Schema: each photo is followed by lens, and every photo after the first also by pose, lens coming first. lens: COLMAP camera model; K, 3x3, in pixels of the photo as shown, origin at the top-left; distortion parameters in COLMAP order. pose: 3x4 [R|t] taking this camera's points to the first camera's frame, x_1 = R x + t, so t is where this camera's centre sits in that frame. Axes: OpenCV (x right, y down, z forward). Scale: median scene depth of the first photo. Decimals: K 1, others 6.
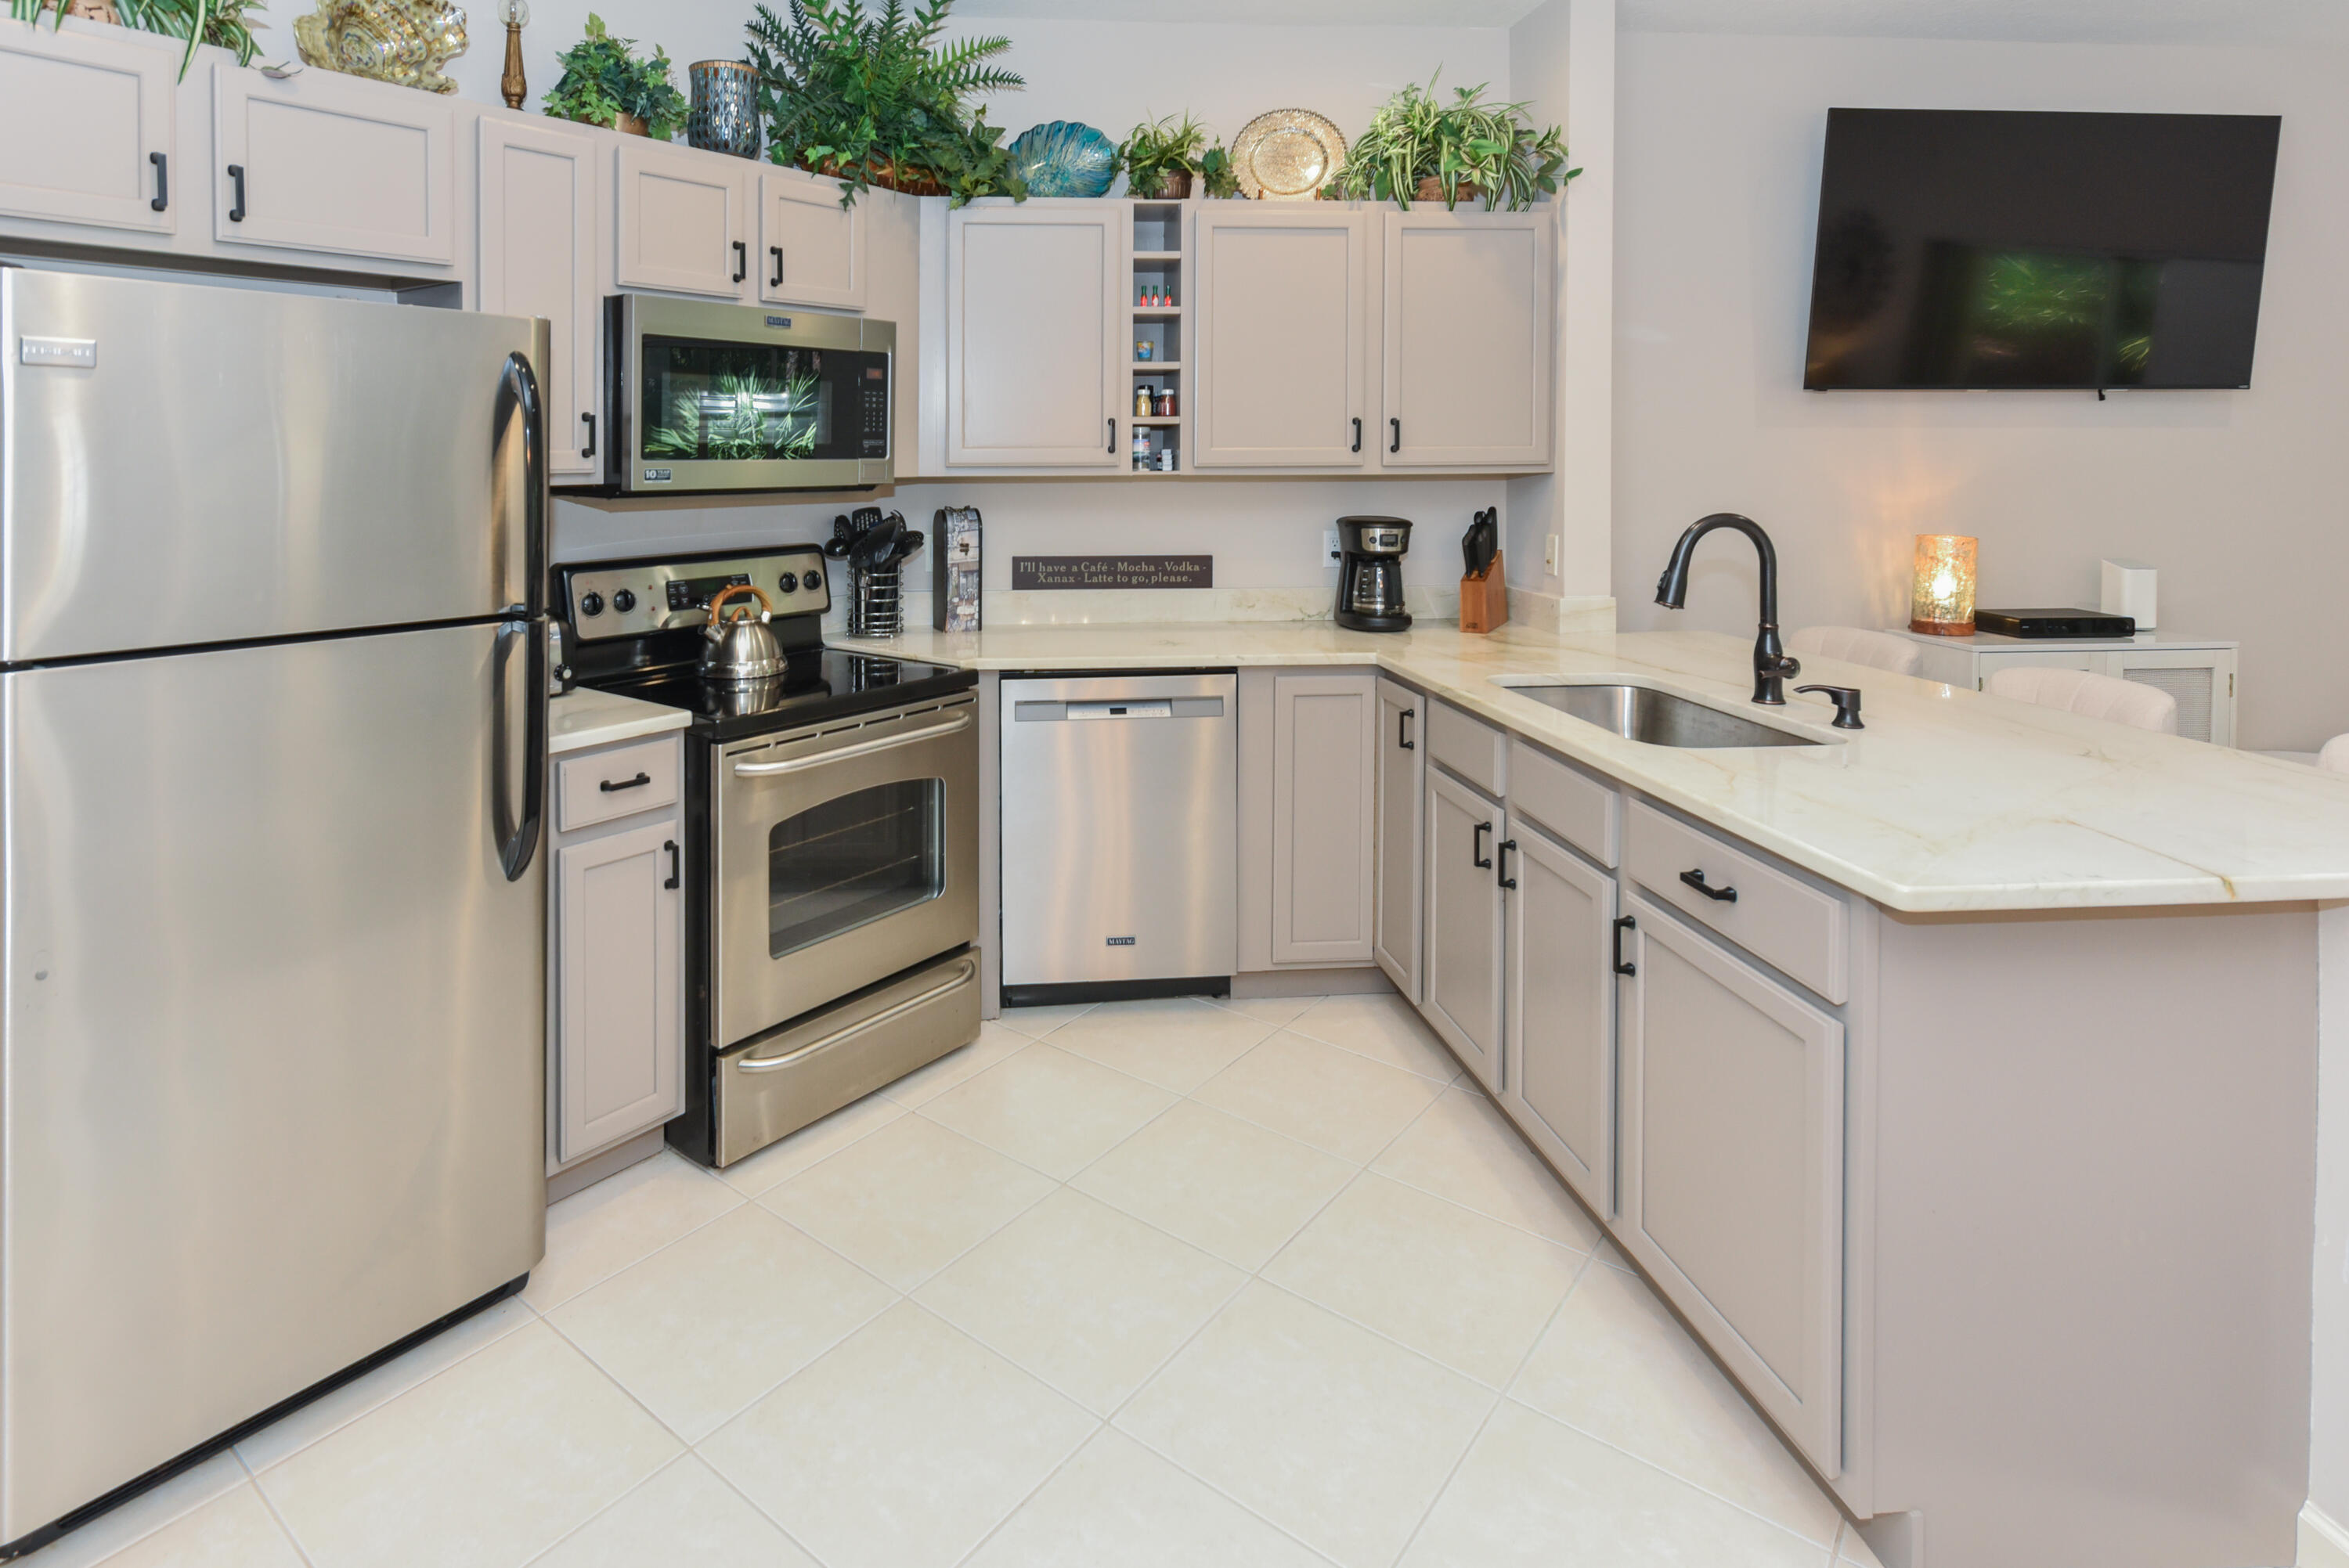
lens RADIAL K [[1257.1, 0, 1080.2], [0, 1257.1, 497.2], [0, 0, 1]] dist [0.008872, 0.000066]
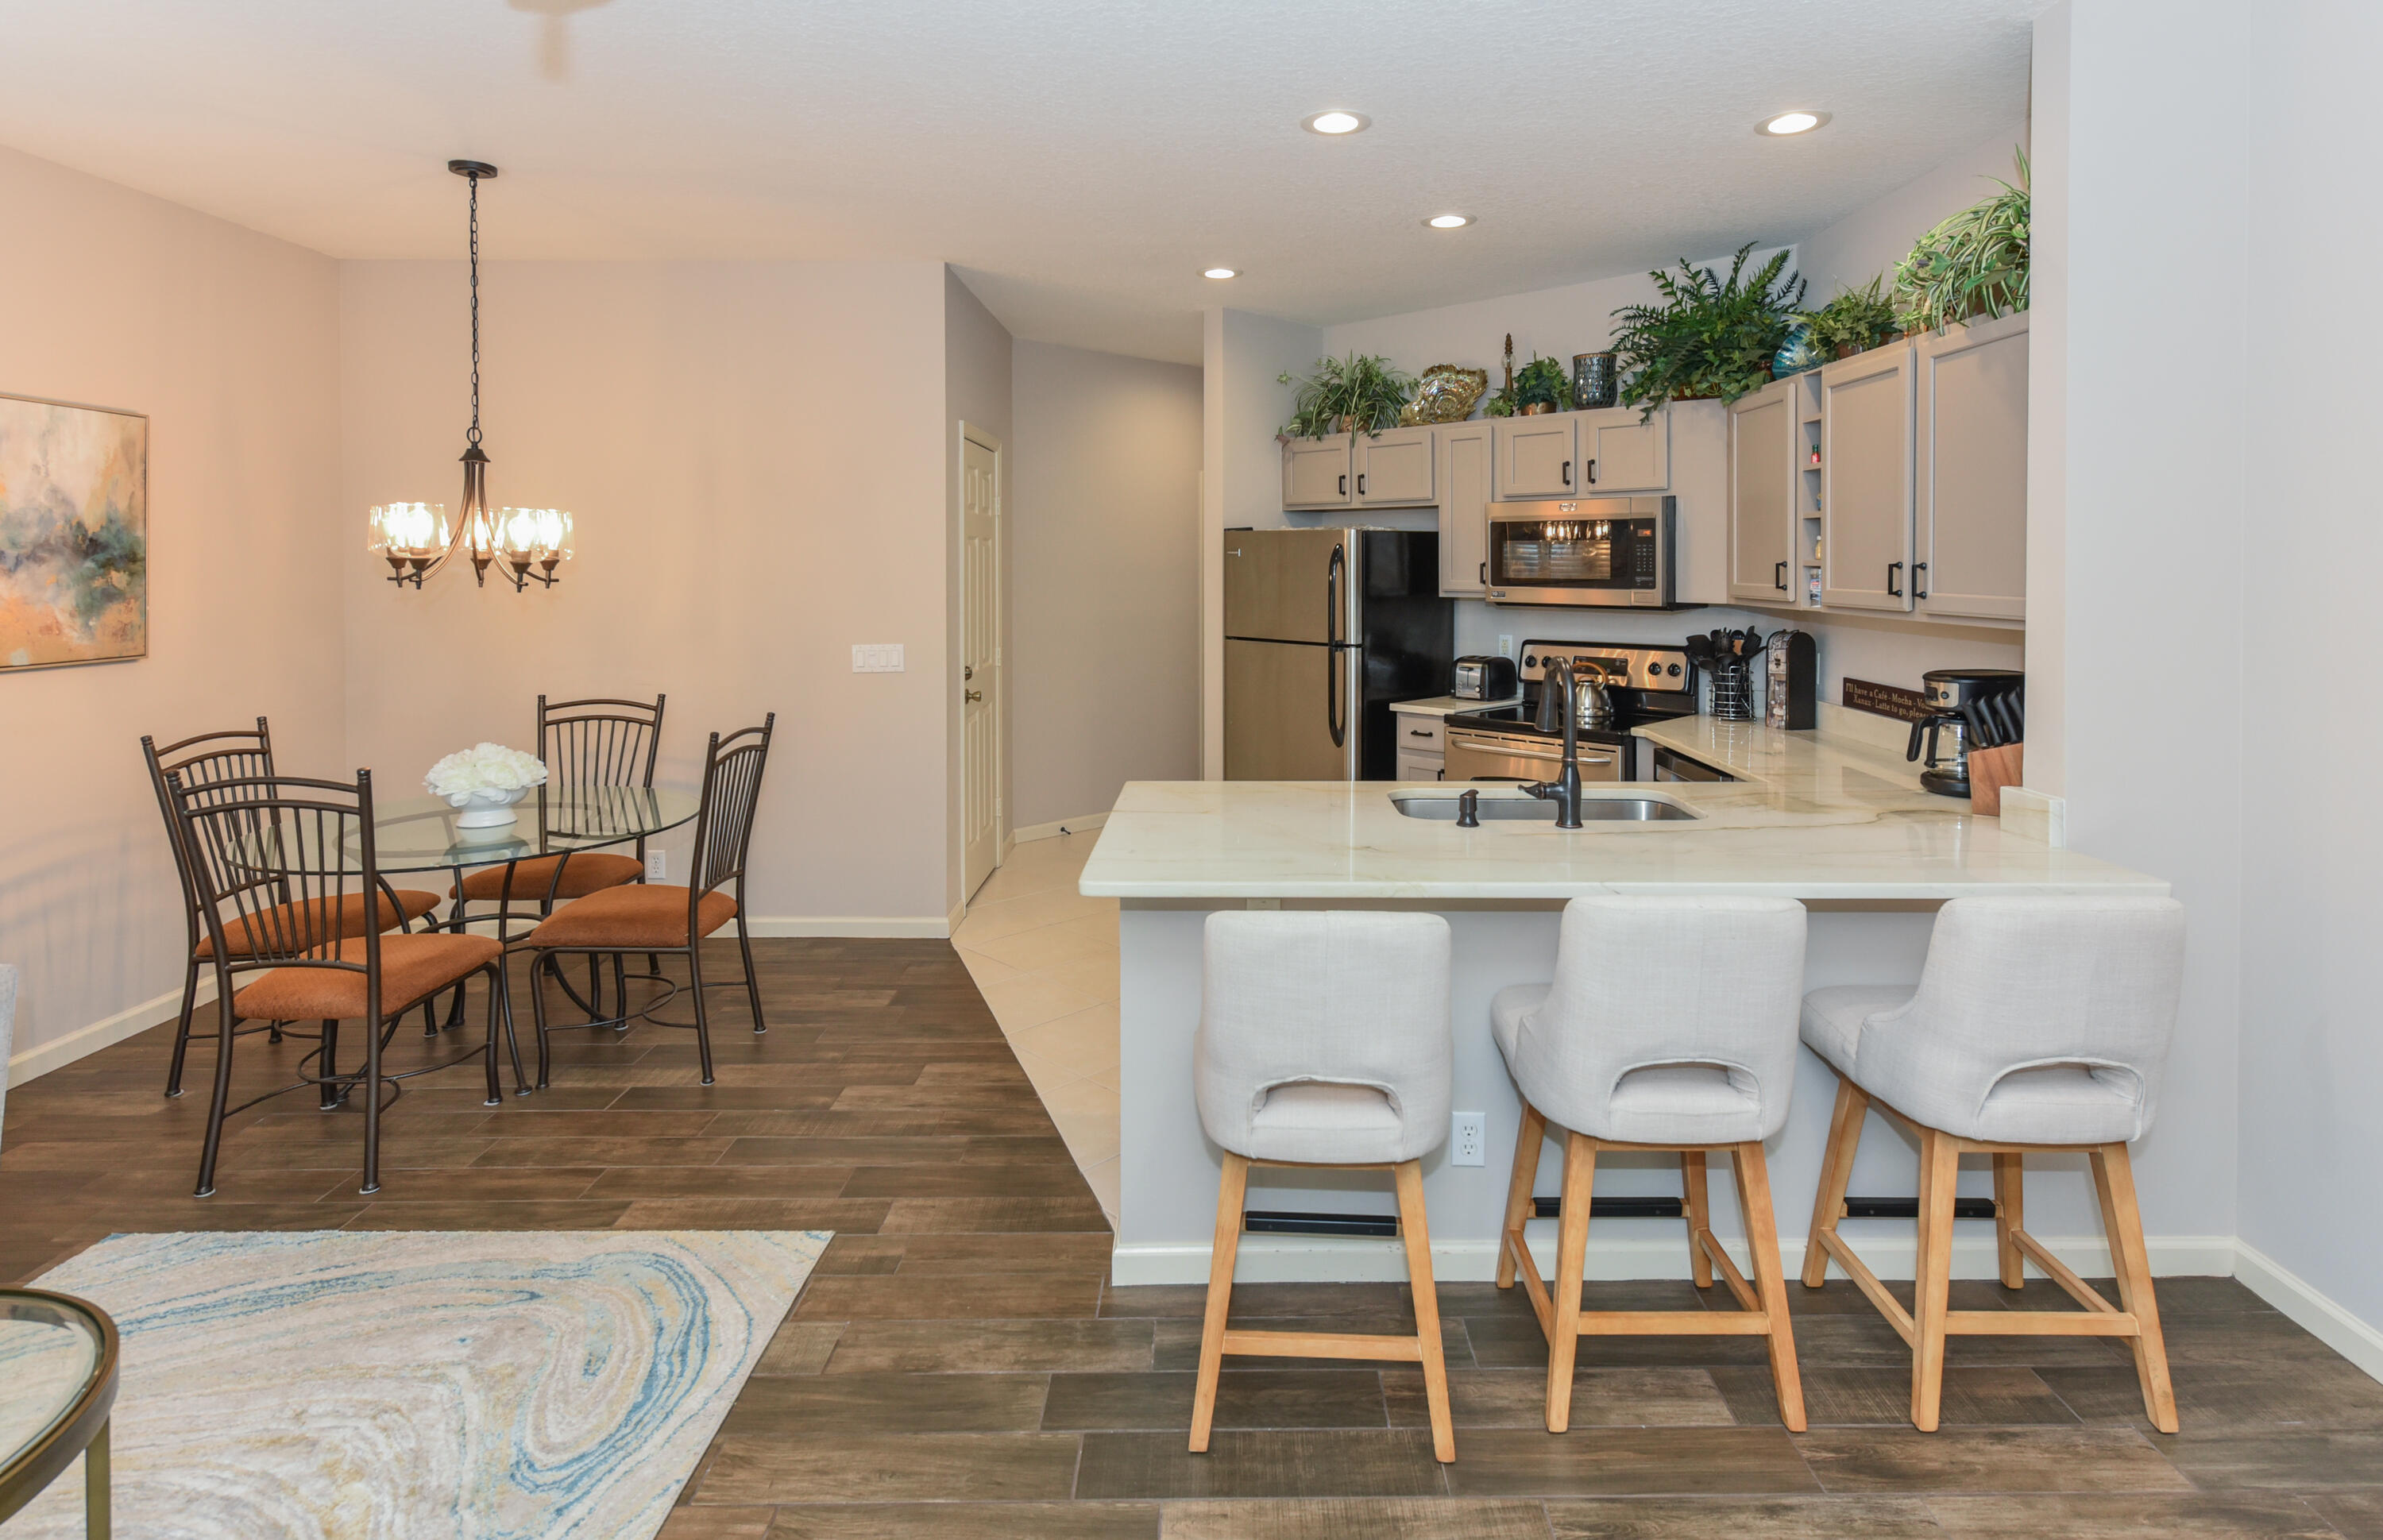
lens RADIAL K [[1278.7, 0, 1238.8], [0, 1278.7, 568.4], [0, 0, 1]] dist [0.008072, 0.002760]
pose [[-0.088341, 0.015883, -0.995964, 1.239675], [-0.030955, 0.999346, 0.018683, -0.060182], [0.995609, 0.032481, -0.087792, 0.582660]]
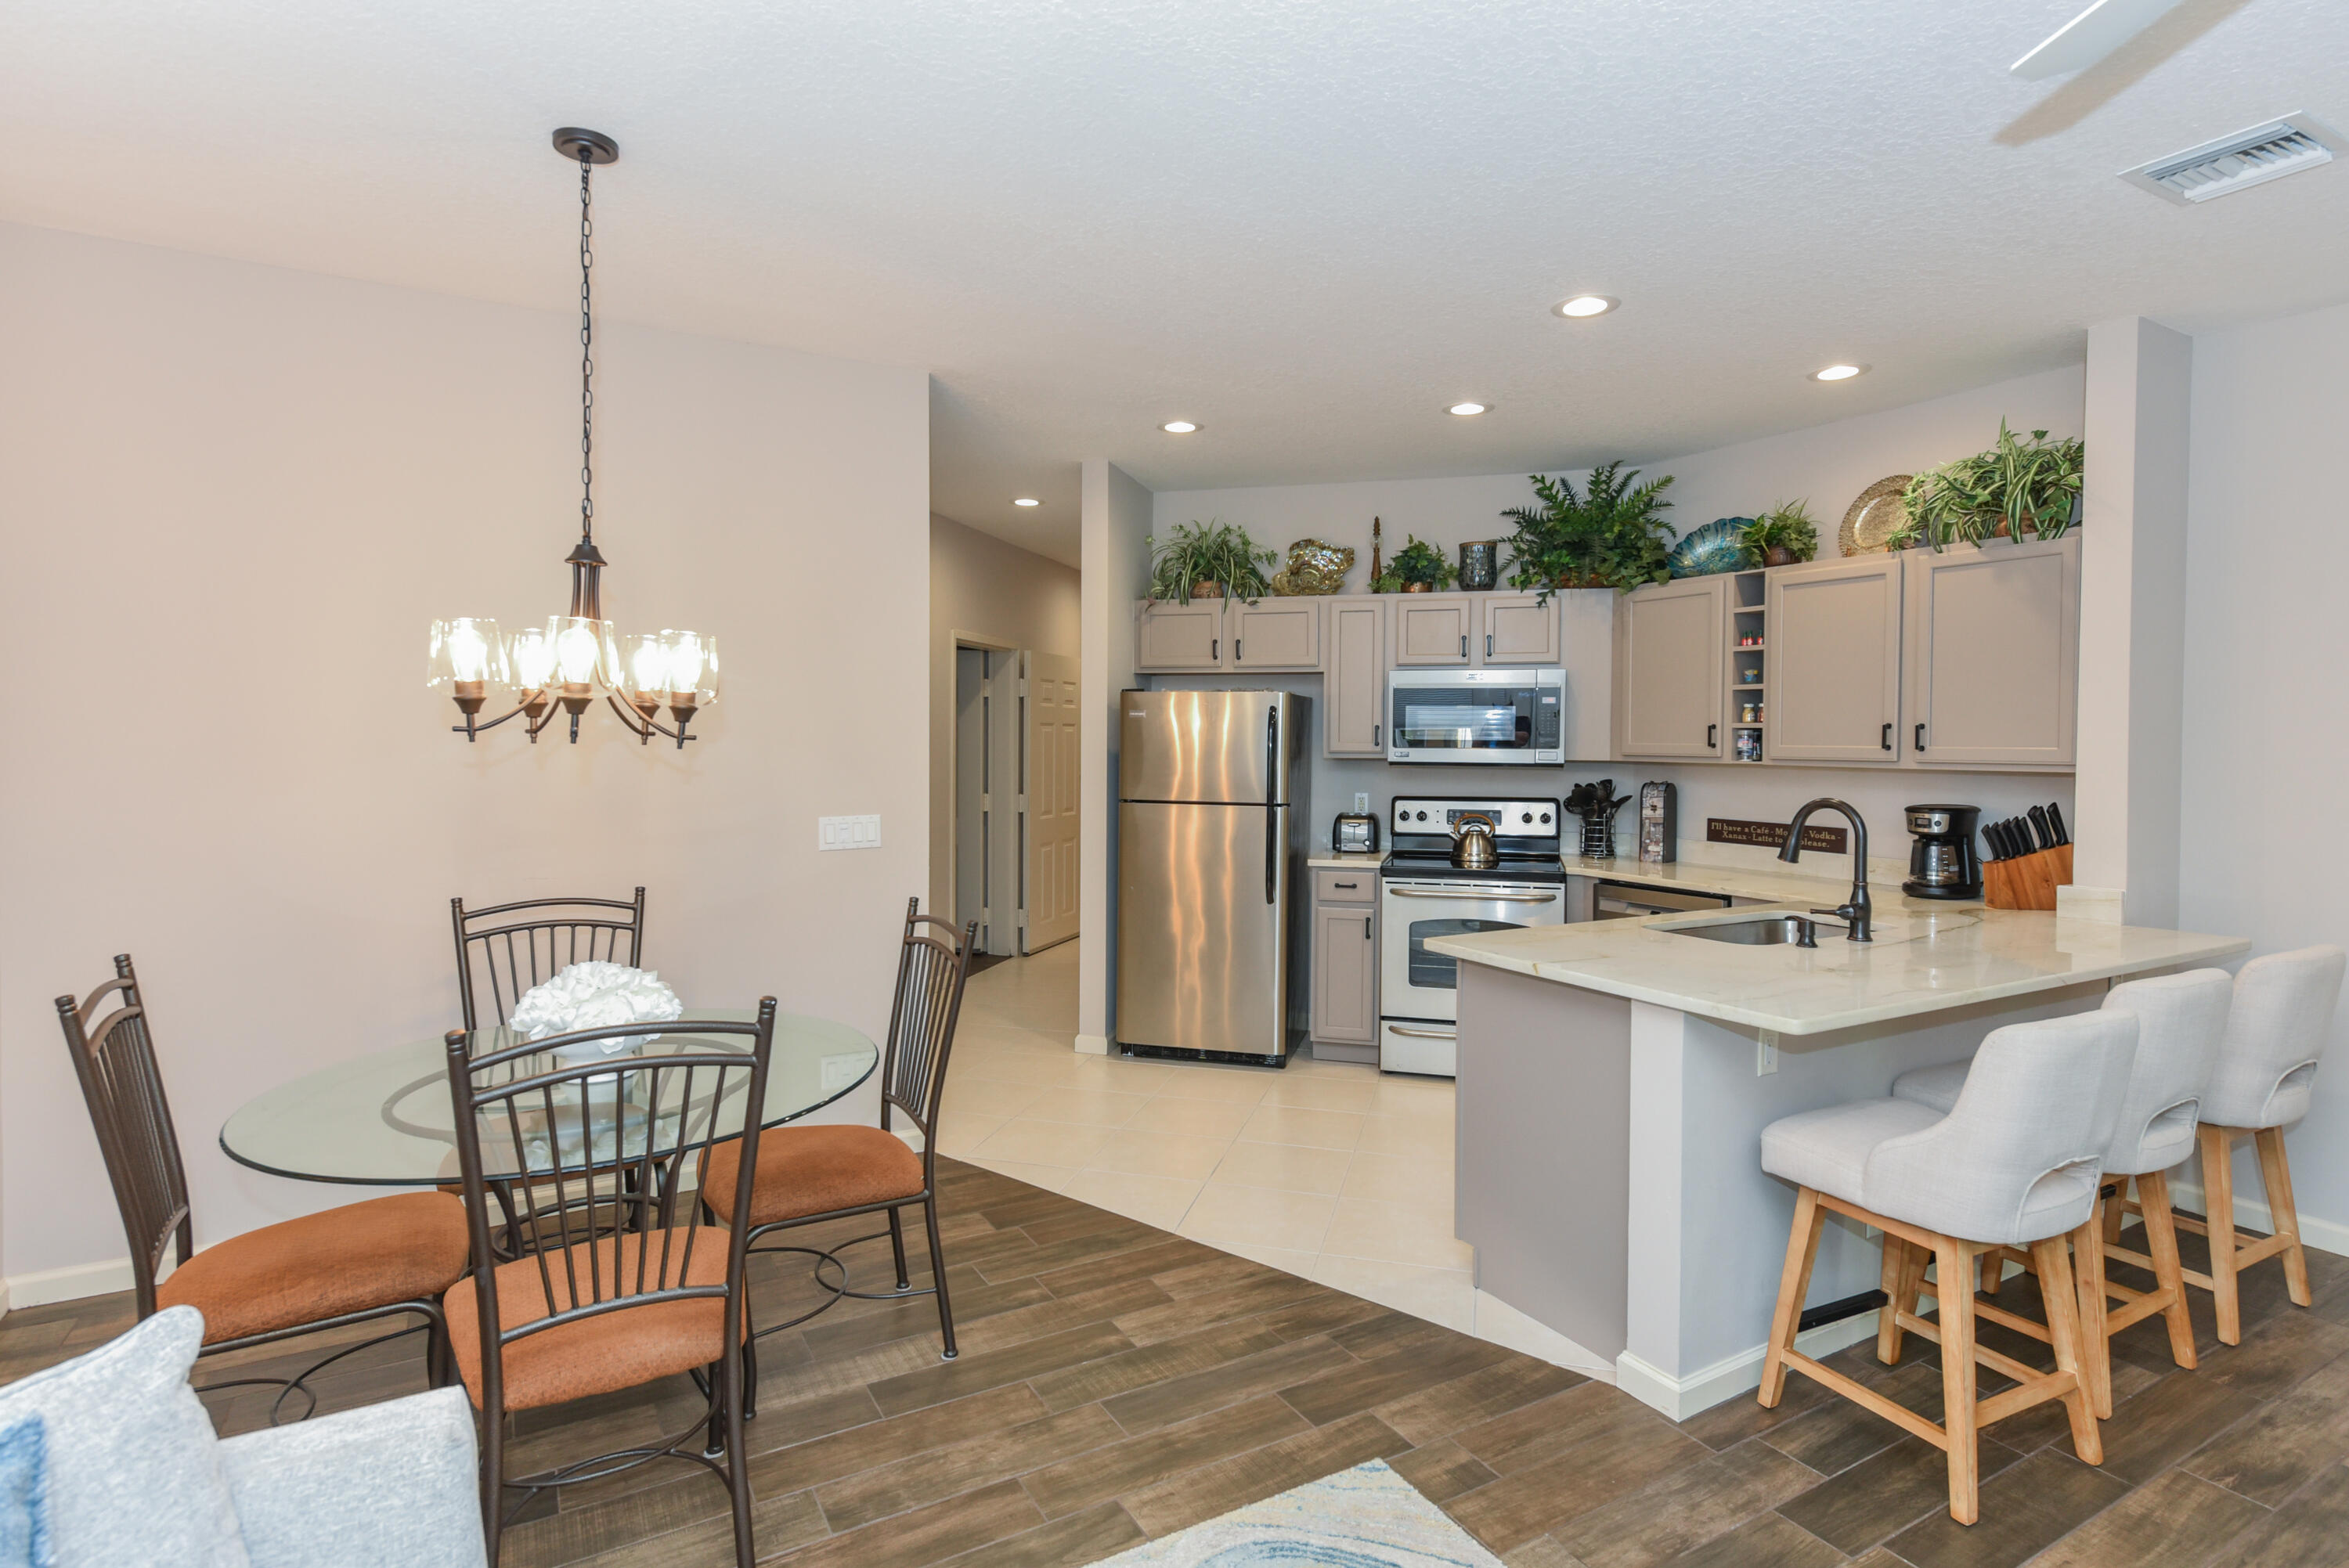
lens RADIAL K [[1198.6, 0, 1154.9], [0, 1198.6, 770.4], [0, 0, 1]] dist [0.009047, -0.003552]
pose [[0.413825, 0.034525, -0.909701, 1.004857], [-0.035550, 0.999131, 0.021748, -0.014270], [0.909662, 0.023340, 0.414693, -0.161270]]
